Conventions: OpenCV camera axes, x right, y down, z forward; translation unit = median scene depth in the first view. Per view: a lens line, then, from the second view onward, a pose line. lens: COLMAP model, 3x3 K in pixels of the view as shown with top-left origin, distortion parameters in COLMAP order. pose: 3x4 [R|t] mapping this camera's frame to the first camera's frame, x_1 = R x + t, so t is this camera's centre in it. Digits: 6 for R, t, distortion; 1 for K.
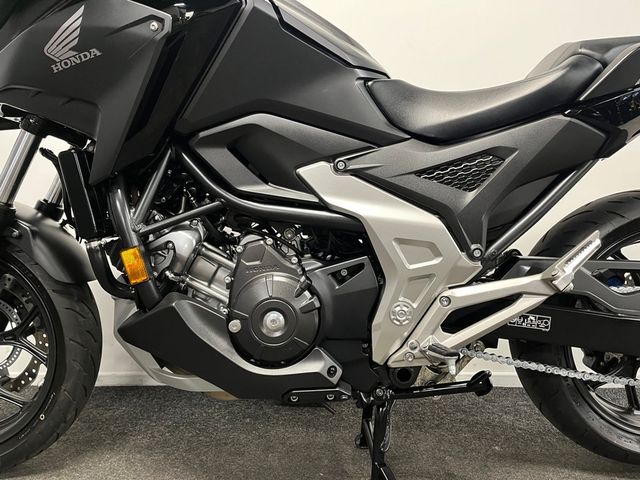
lens RADIAL K [[484.8, 0, 319.5], [0, 484.8, 236.8], [0, 0, 1]] dist [0.079640, -0.100189]
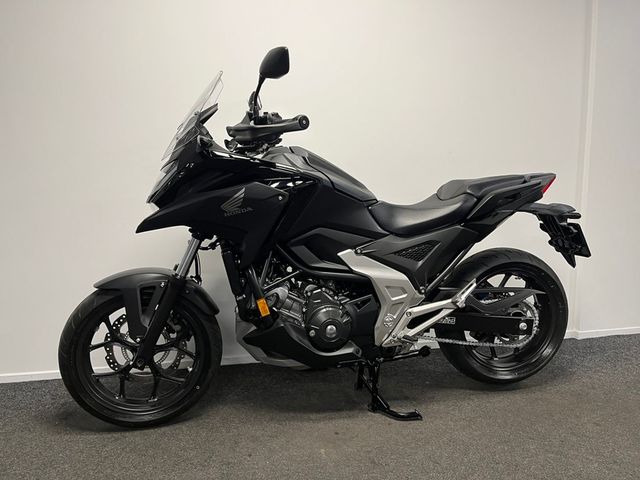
lens RADIAL K [[484.8, 0, 319.6], [0, 484.8, 240.8], [0, 0, 1]] dist [0.079640, -0.100189]
pose [[0.981810, -0.037159, 0.186193, -0.484876], [0.023729, 0.996987, 0.073848, -0.337940], [-0.188376, -0.068086, 0.979734, -0.933635]]
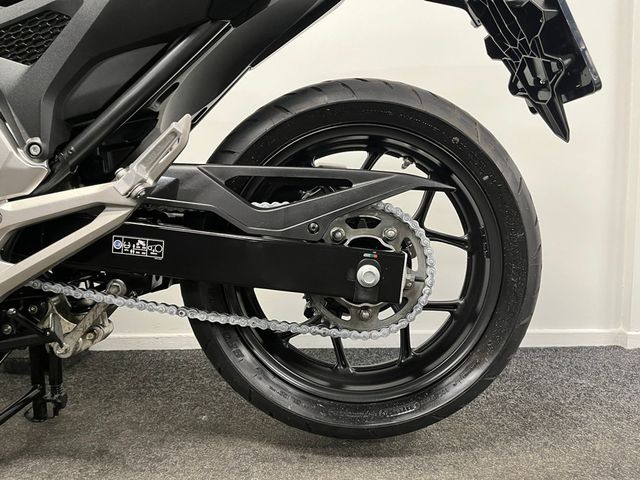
lens RADIAL K [[484.8, 0, 319.4], [0, 484.8, 236.0], [0, 0, 1]] dist [0.079640, -0.100189]
pose [[0.999934, -0.011326, 0.002125, 0.715955], [0.011241, 0.999279, 0.036271, 0.134641], [-0.002534, -0.036245, 0.999340, 0.266990]]
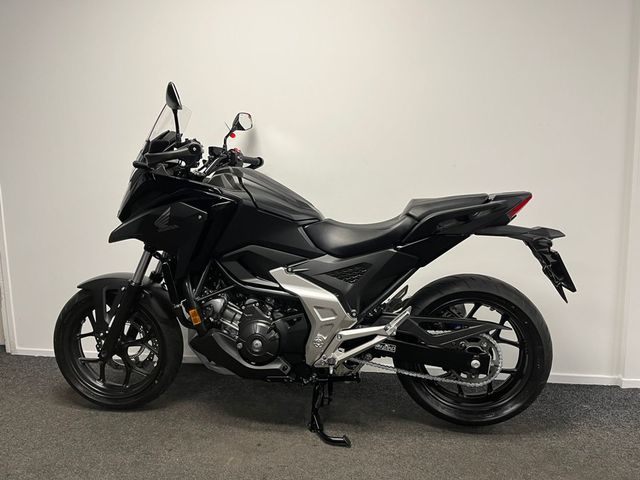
lens RADIAL K [[484.8, 0, 318.8], [0, 484.8, 240.3], [0, 0, 1]] dist [0.079640, -0.100189]
pose [[0.986916, 0.005201, -0.161154, 0.488357], [0.005861, 0.997662, 0.068087, -0.403080], [0.161132, -0.068141, 0.984578, -0.976523]]
